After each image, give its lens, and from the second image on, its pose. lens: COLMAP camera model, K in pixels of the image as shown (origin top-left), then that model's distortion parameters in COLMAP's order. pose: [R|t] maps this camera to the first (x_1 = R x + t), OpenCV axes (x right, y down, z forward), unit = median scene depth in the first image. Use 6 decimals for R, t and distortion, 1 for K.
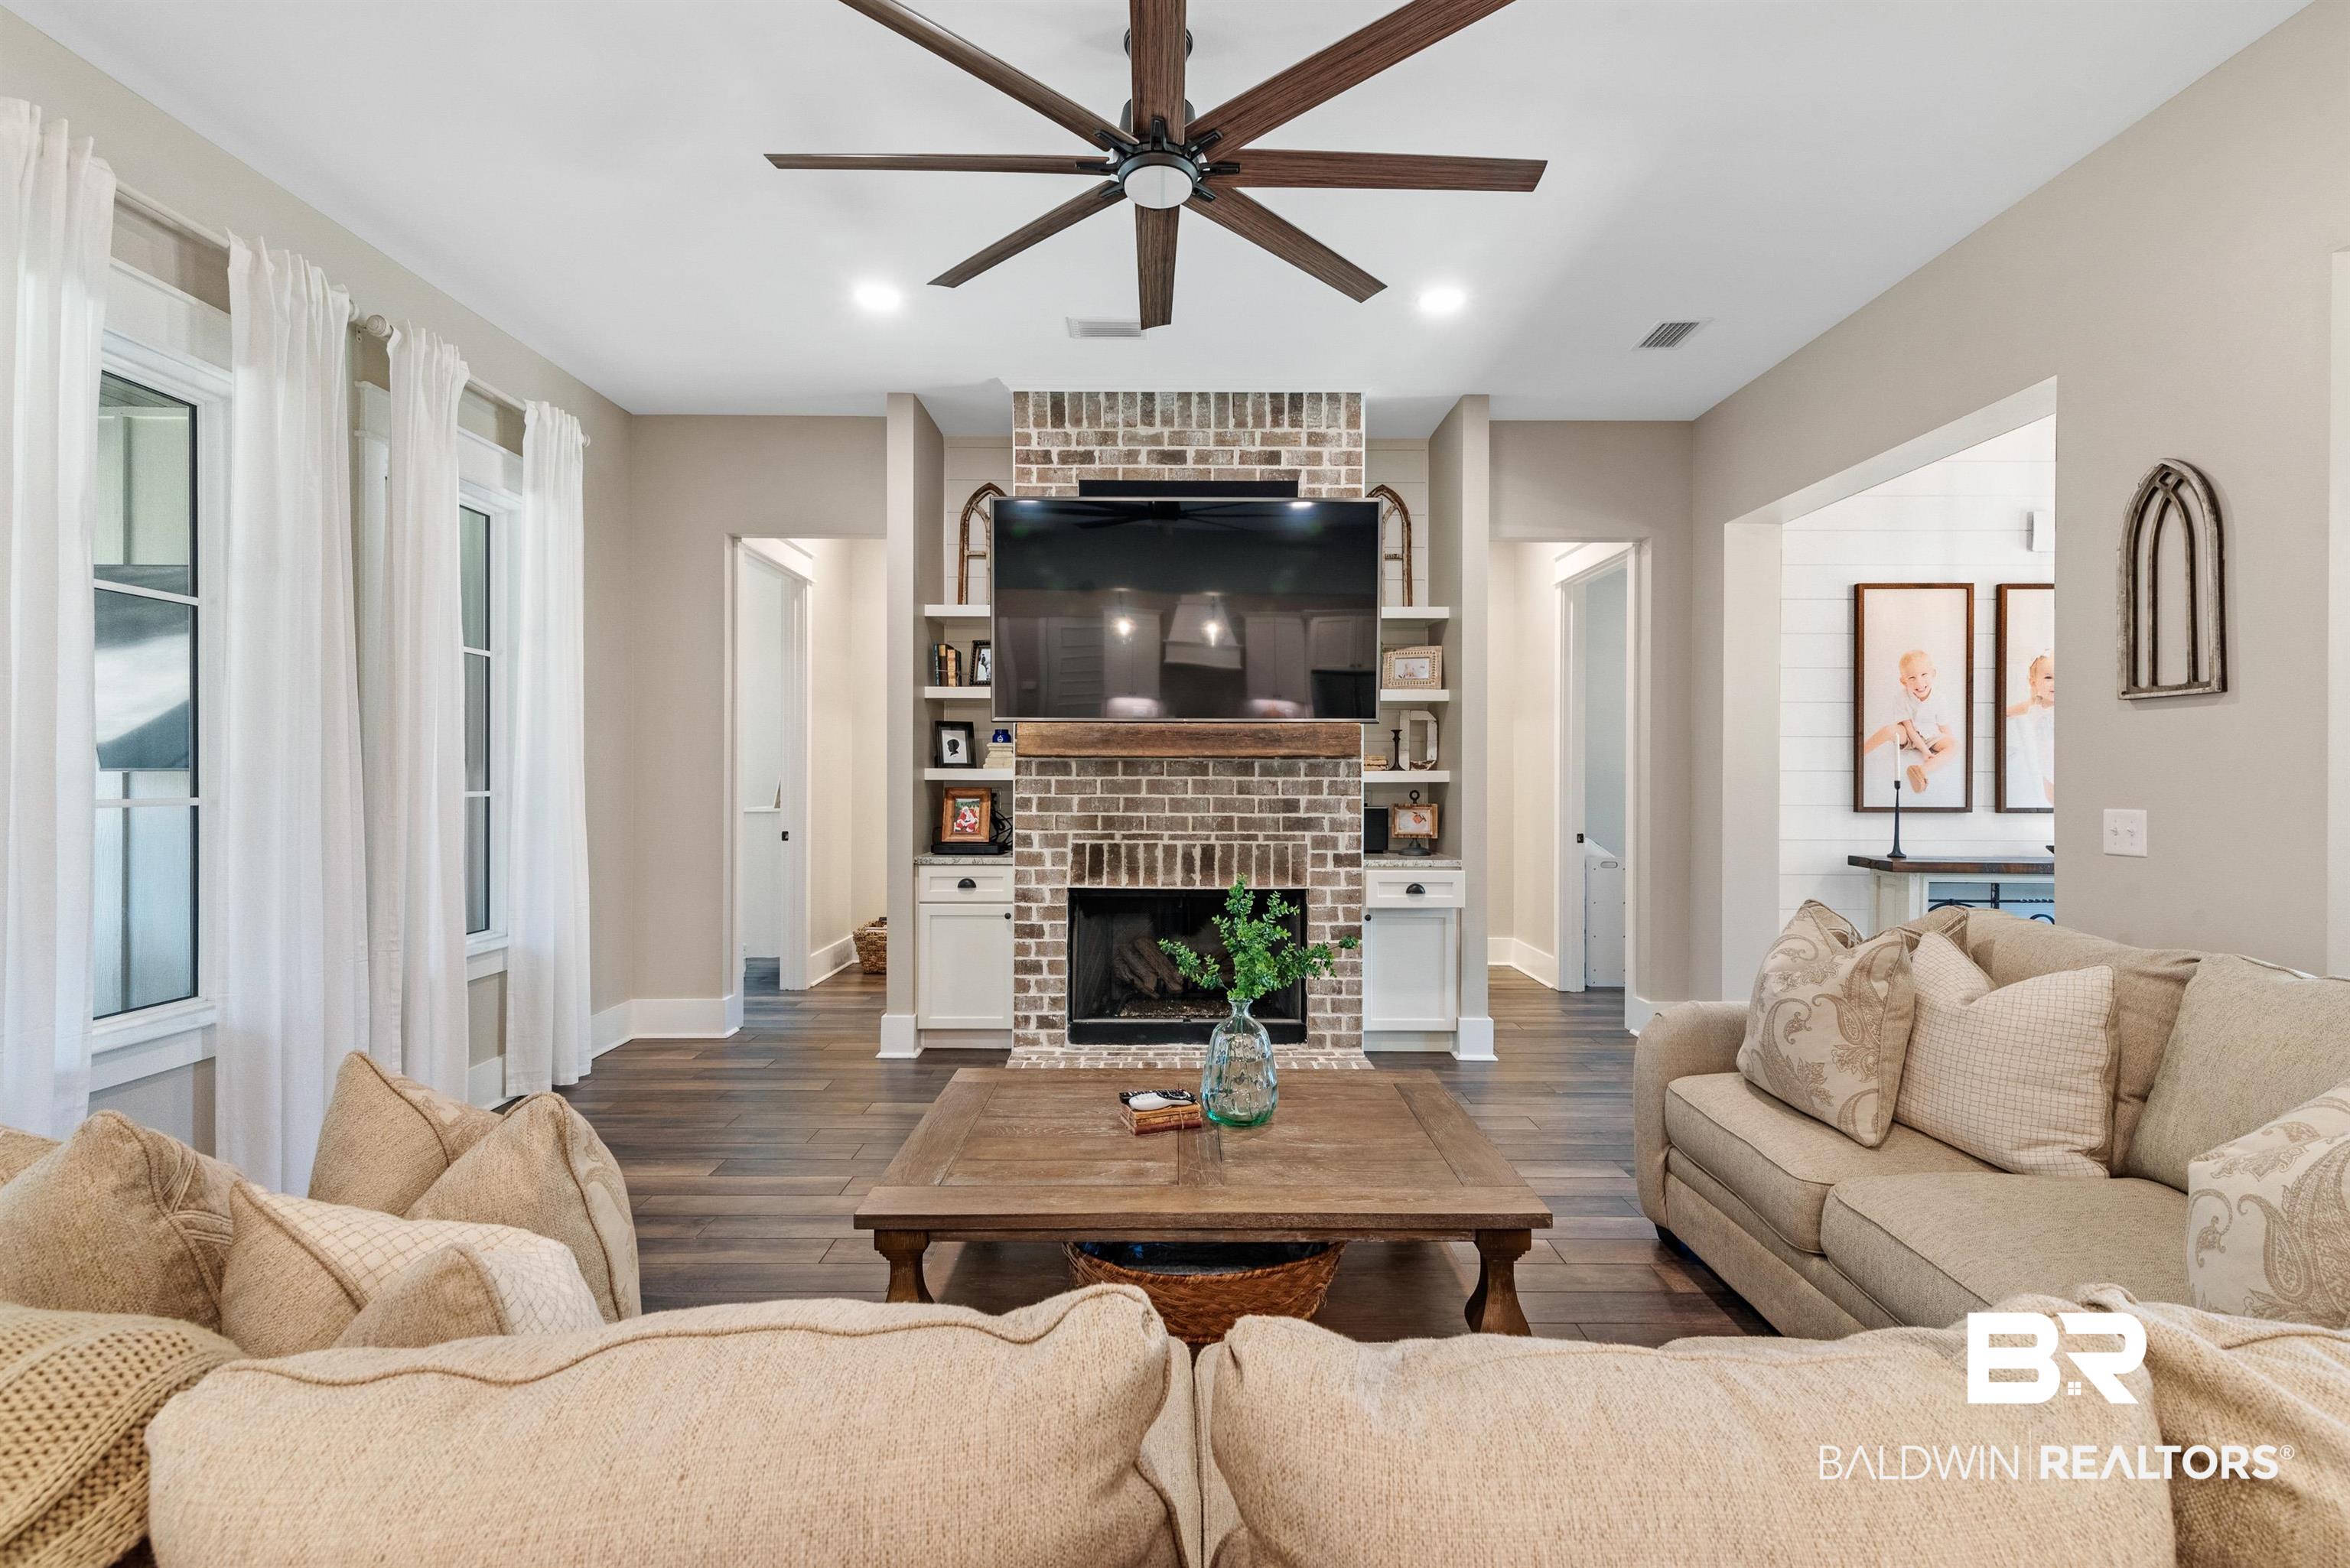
lens RADIAL K [[1058.7, 0, 1177.6], [0, 1058.7, 777.6], [0, 0, 1]] dist [0.013069, 0.000119]
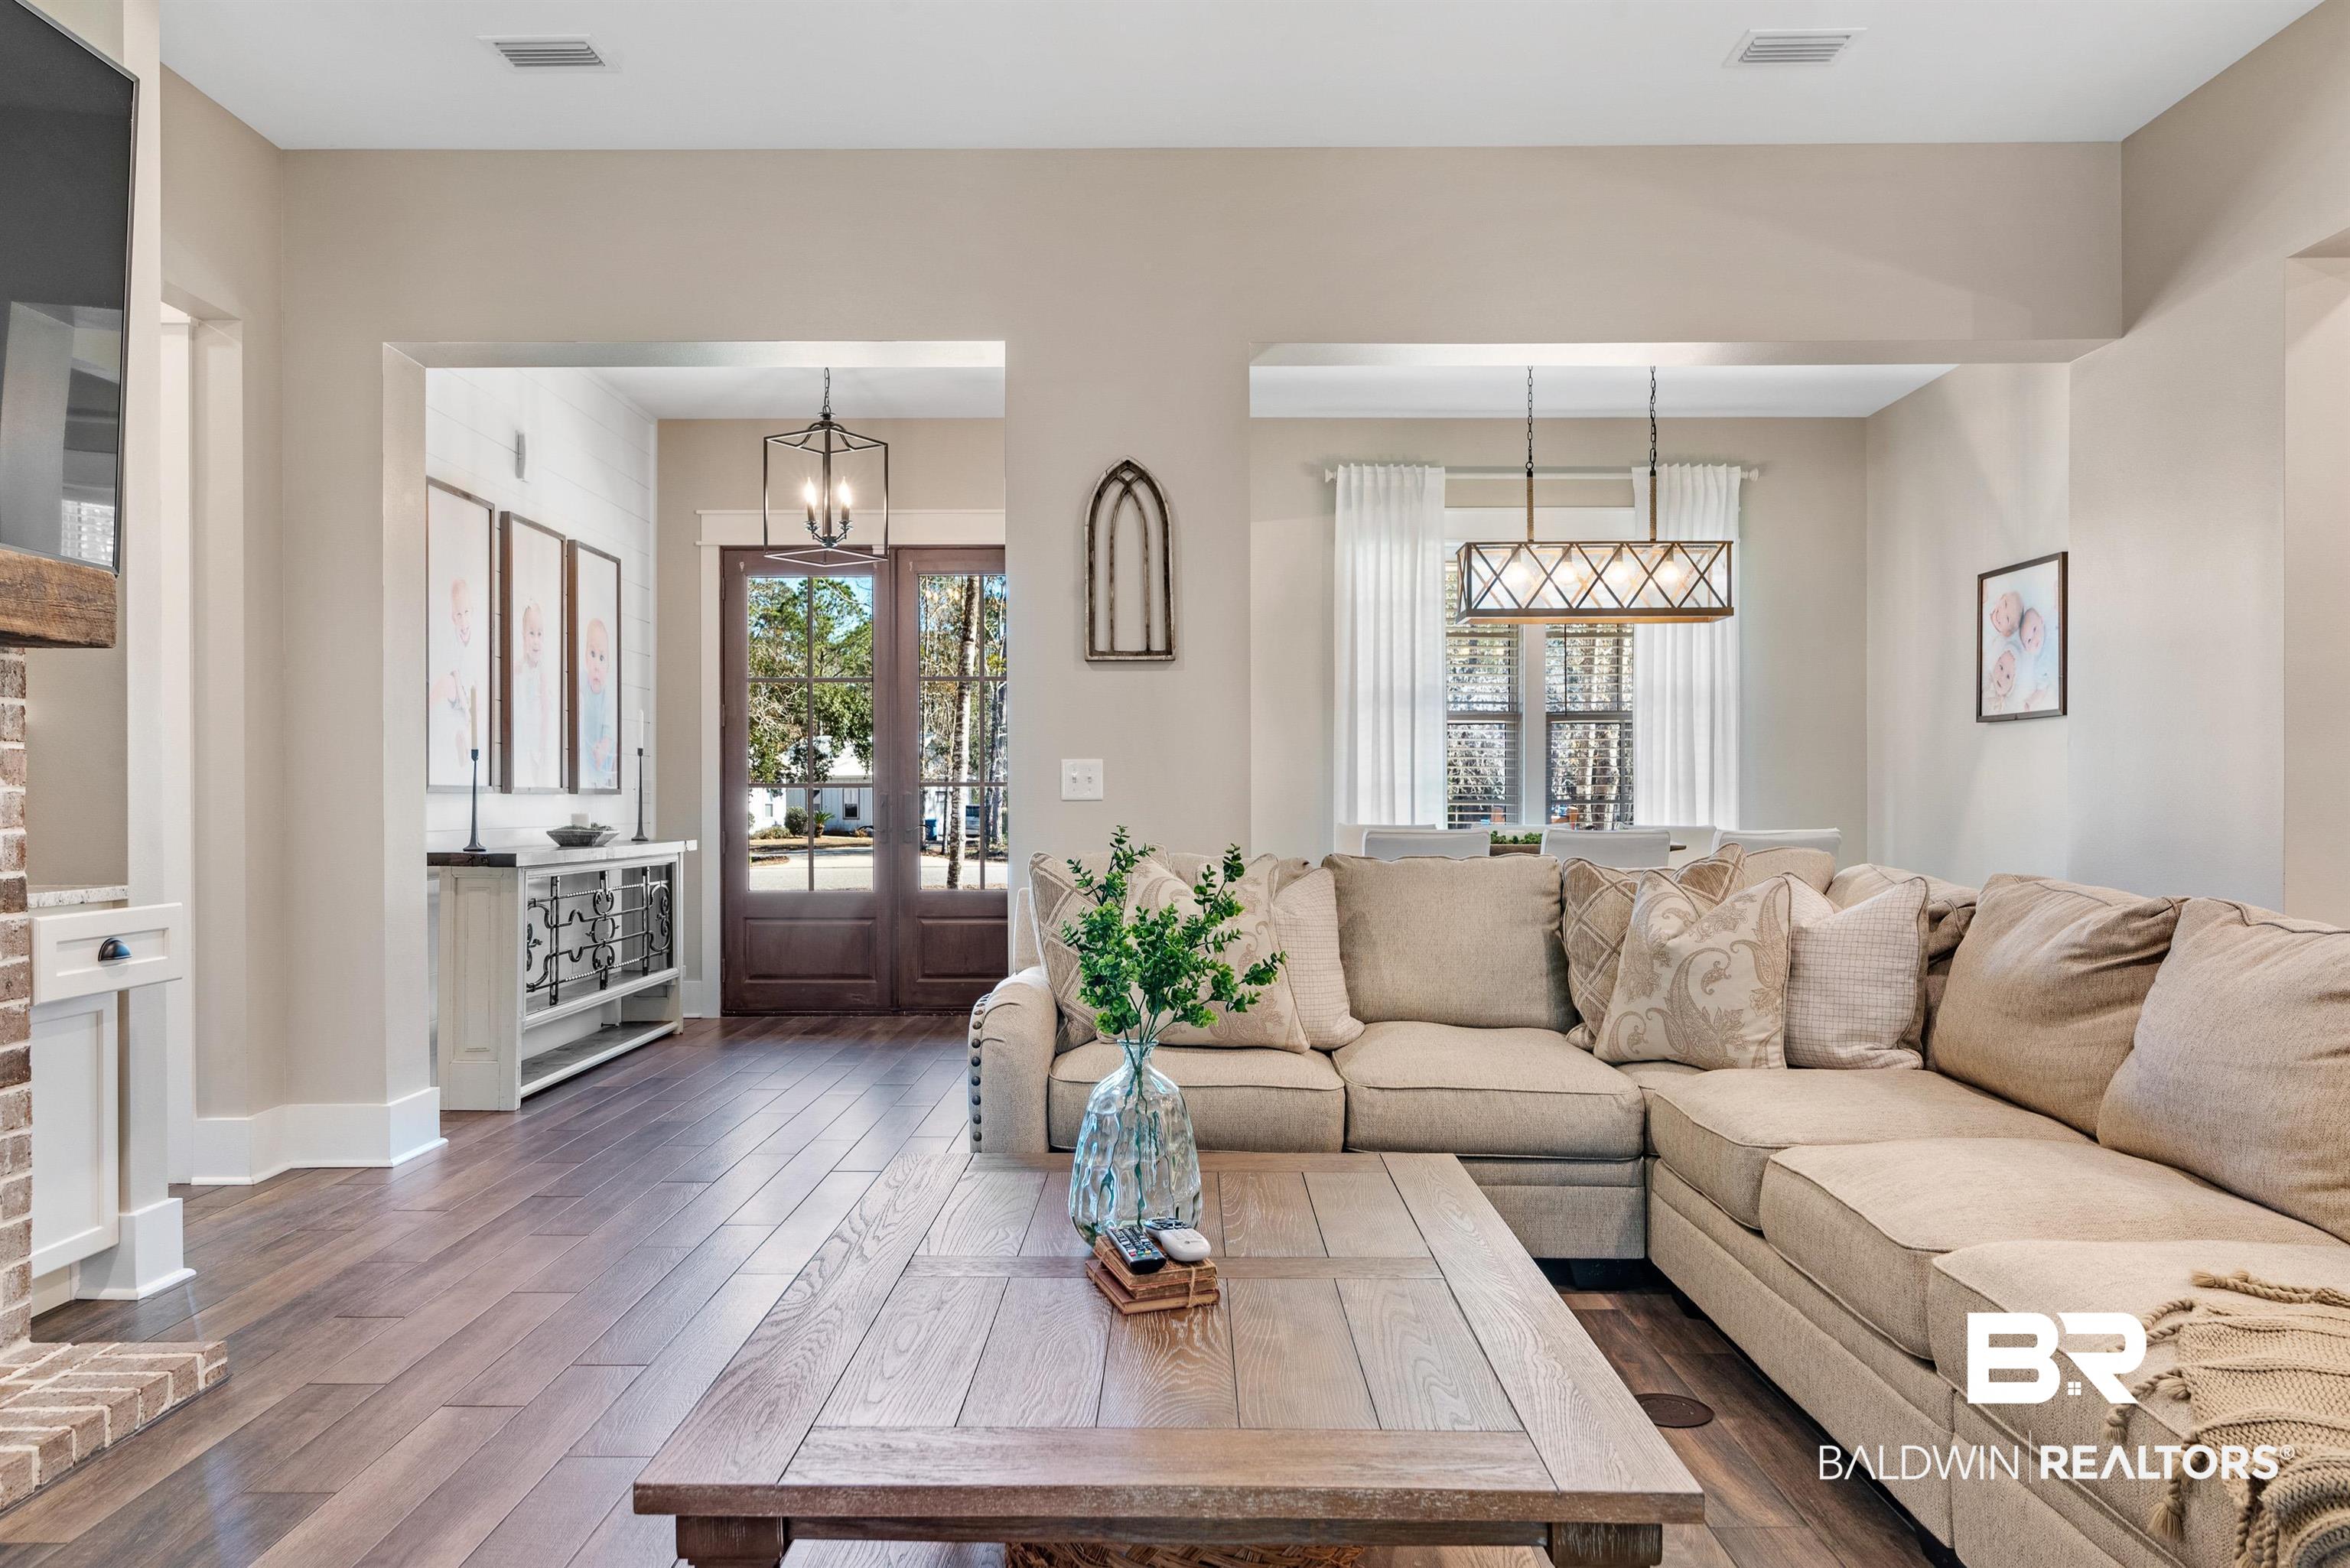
lens RADIAL K [[1554.3, 0, 1167.3], [0, 1554.3, 809.6], [0, 0, 1]] dist [-0.007373, -0.001379]
pose [[0.005040, -0.008620, 0.999950, -0.441288], [0.006156, 0.999944, 0.008589, 0.041580], [-0.999968, 0.006112, 0.005093, 0.540470]]
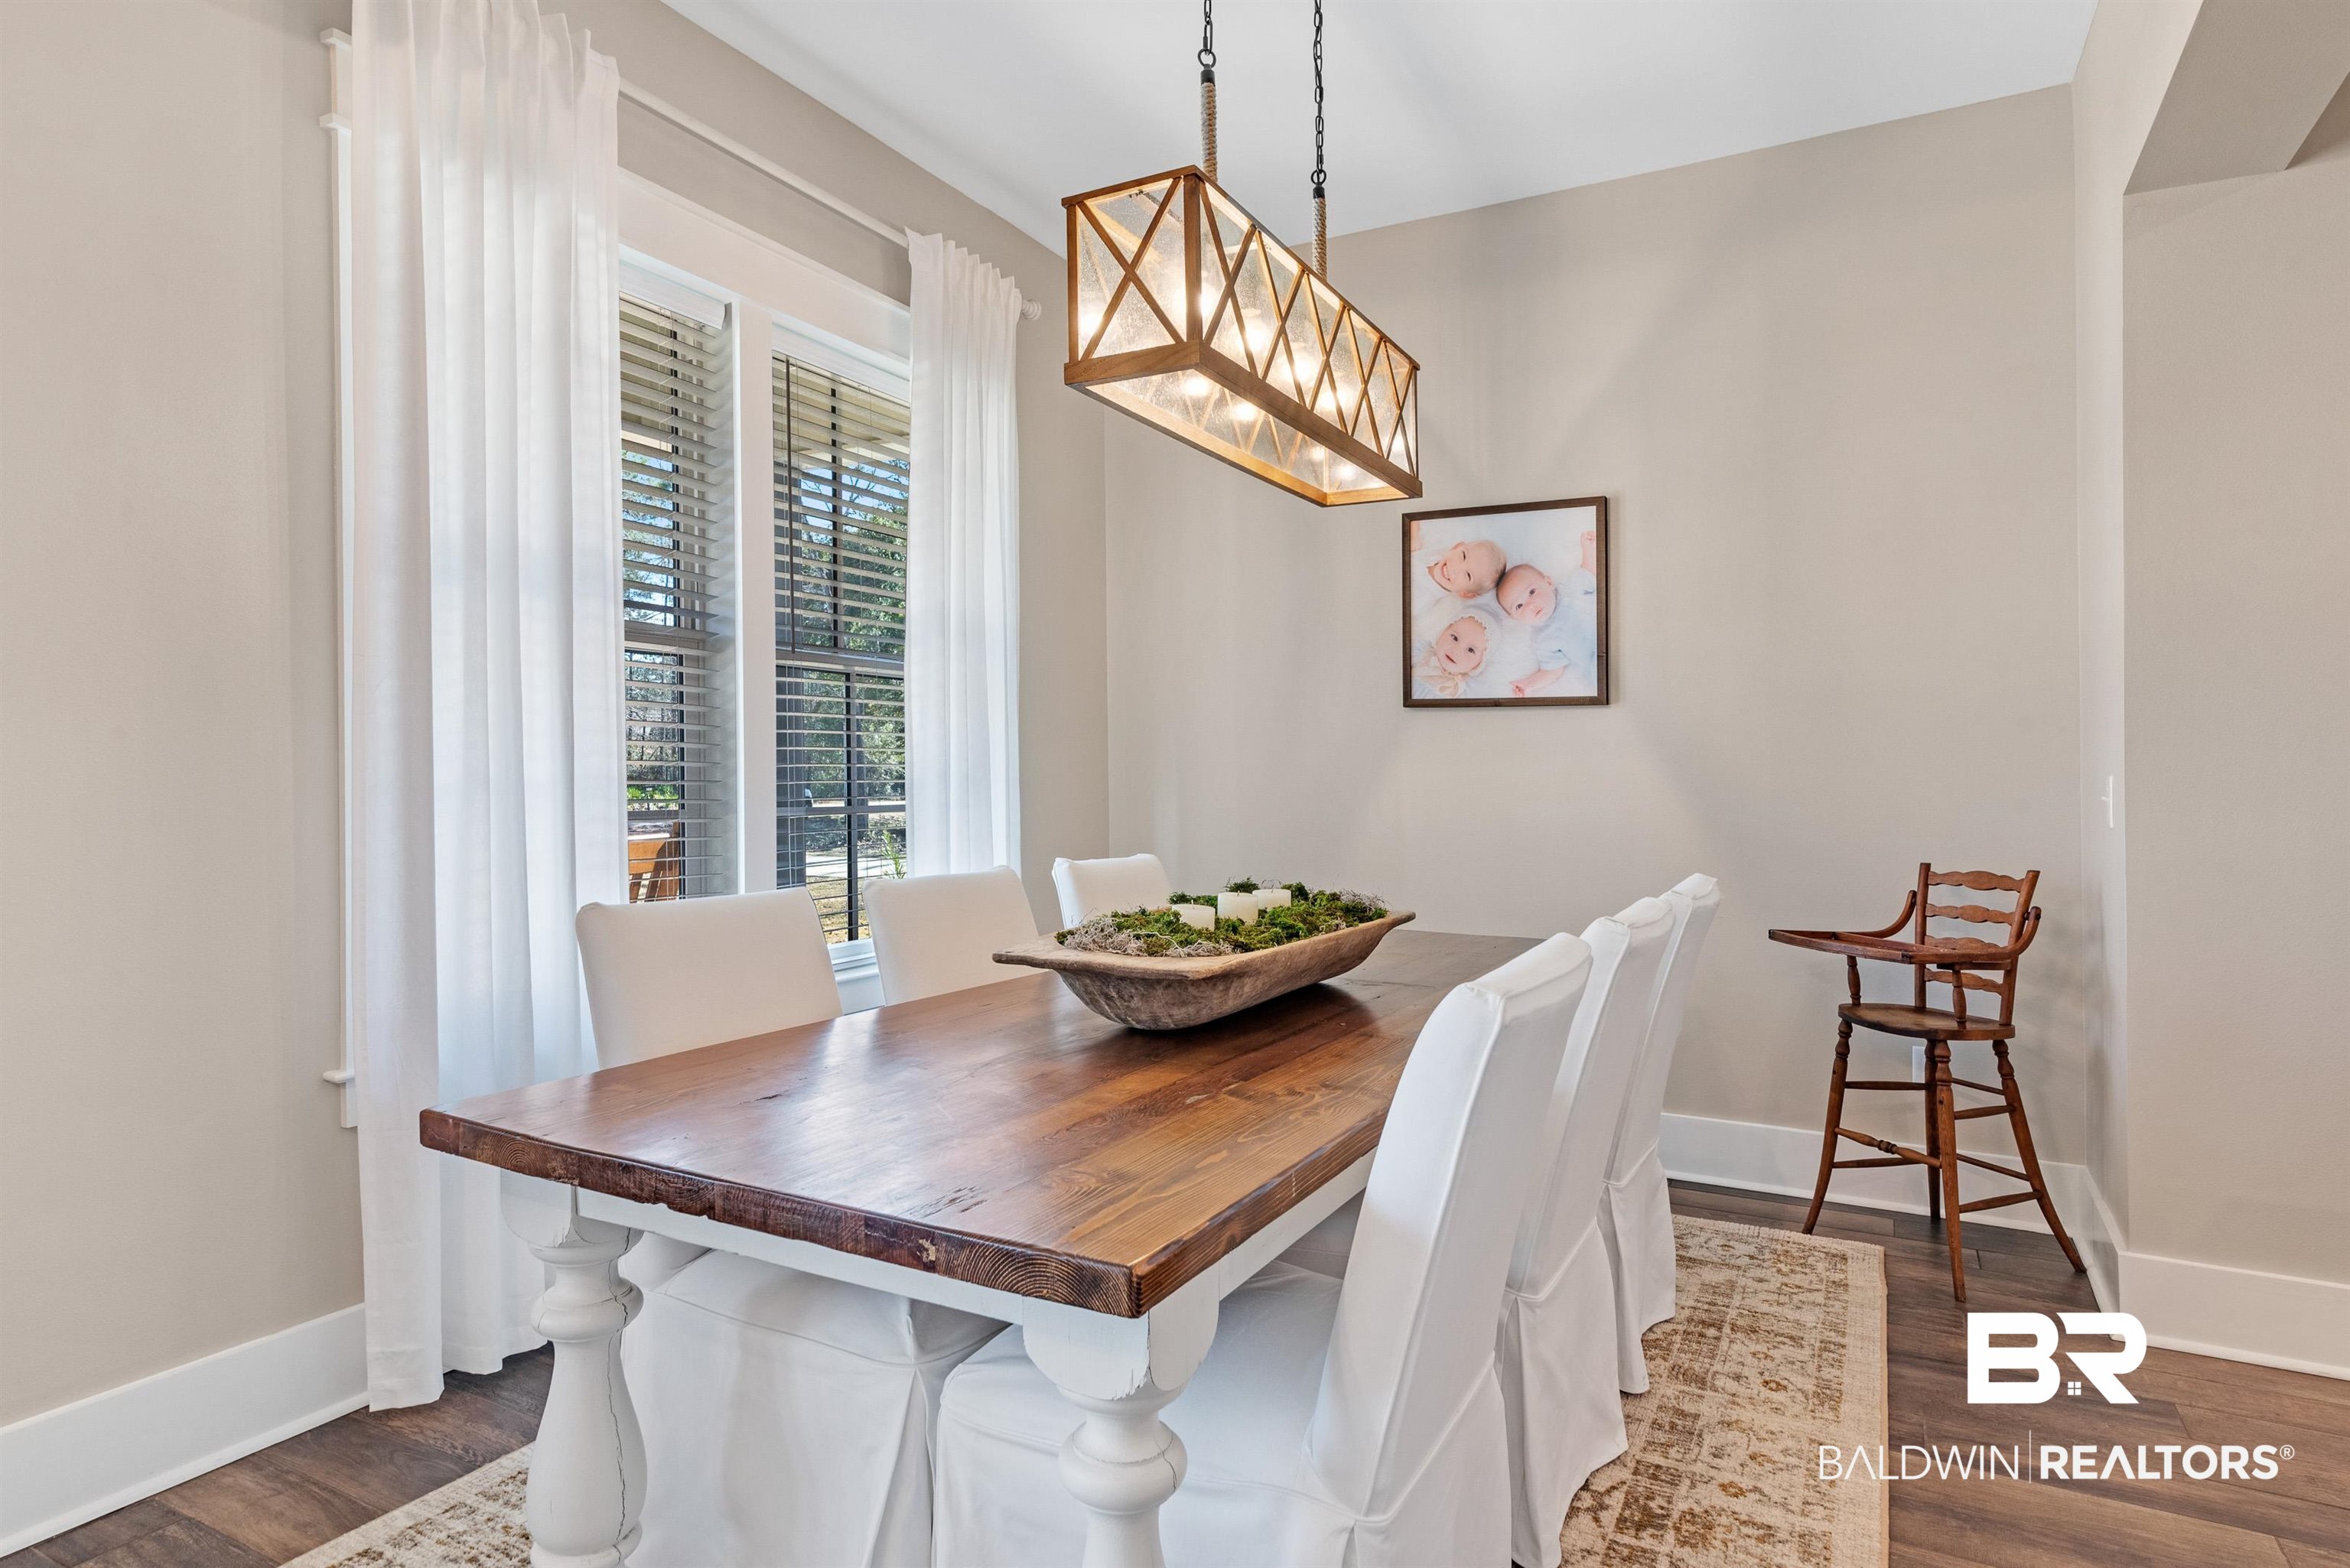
lens RADIAL K [[1263.9, 0, 1183.1], [0, 1263.9, 798.5], [0, 0, 1]] dist [0.016880, 0.000709]
pose [[-0.884940, -0.017118, 0.465390, 0.675673], [-0.006060, 0.999663, 0.025247, 0.021507], [-0.465666, 0.019521, -0.884745, 0.659771]]
